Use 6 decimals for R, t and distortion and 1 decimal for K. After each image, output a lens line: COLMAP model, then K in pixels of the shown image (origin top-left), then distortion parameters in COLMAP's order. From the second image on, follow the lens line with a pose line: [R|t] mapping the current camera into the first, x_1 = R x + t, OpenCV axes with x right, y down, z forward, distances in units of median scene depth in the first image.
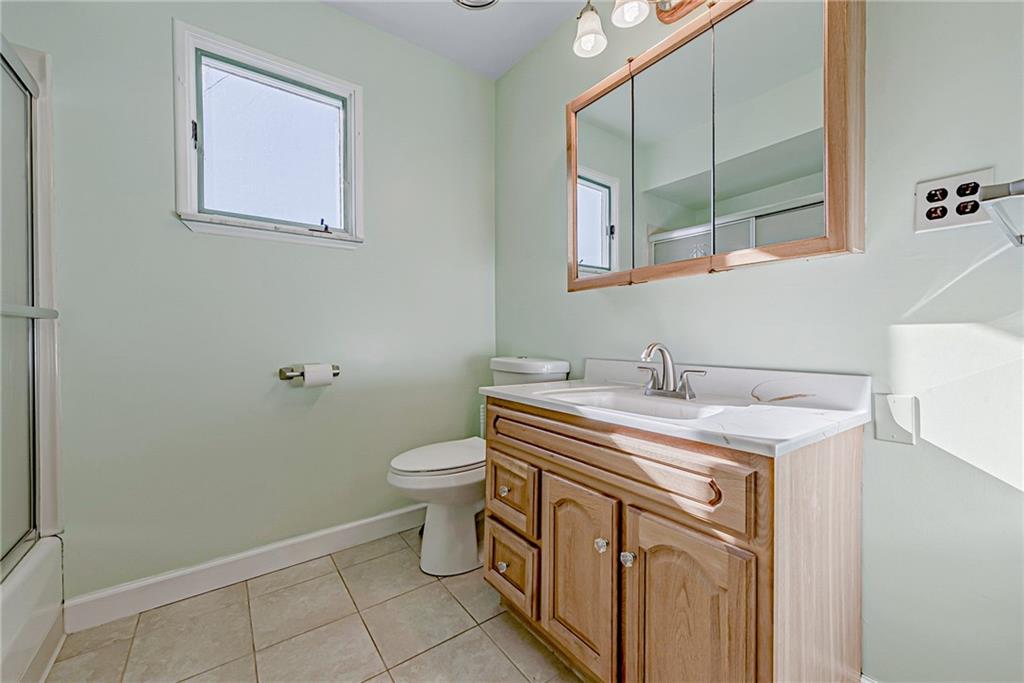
lens RADIAL K [[405.9, 0, 509.8], [0, 405.9, 339.5], [0, 0, 1]] dist [0.009960, -0.000154]
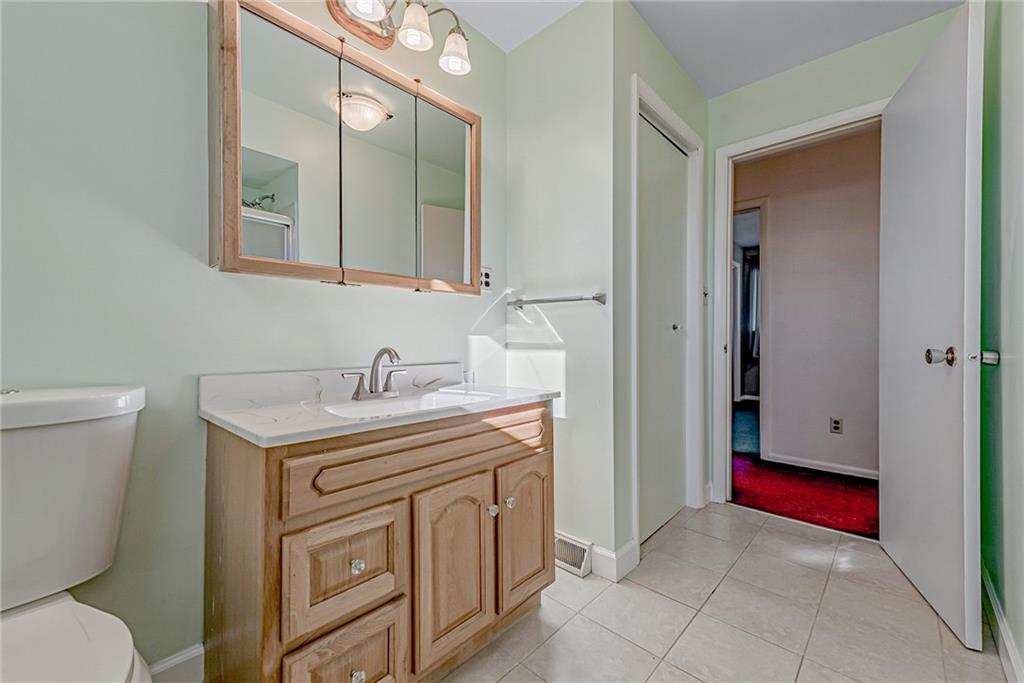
lens RADIAL K [[405.9, 0, 509.4], [0, 405.9, 341.4], [0, 0, 1]] dist [0.009960, -0.000154]
pose [[-0.183320, -0.002642, 0.983050, -0.788902], [0.007557, 0.999963, 0.004097, -0.008602], [-0.983024, 0.008180, -0.183293, 0.933372]]
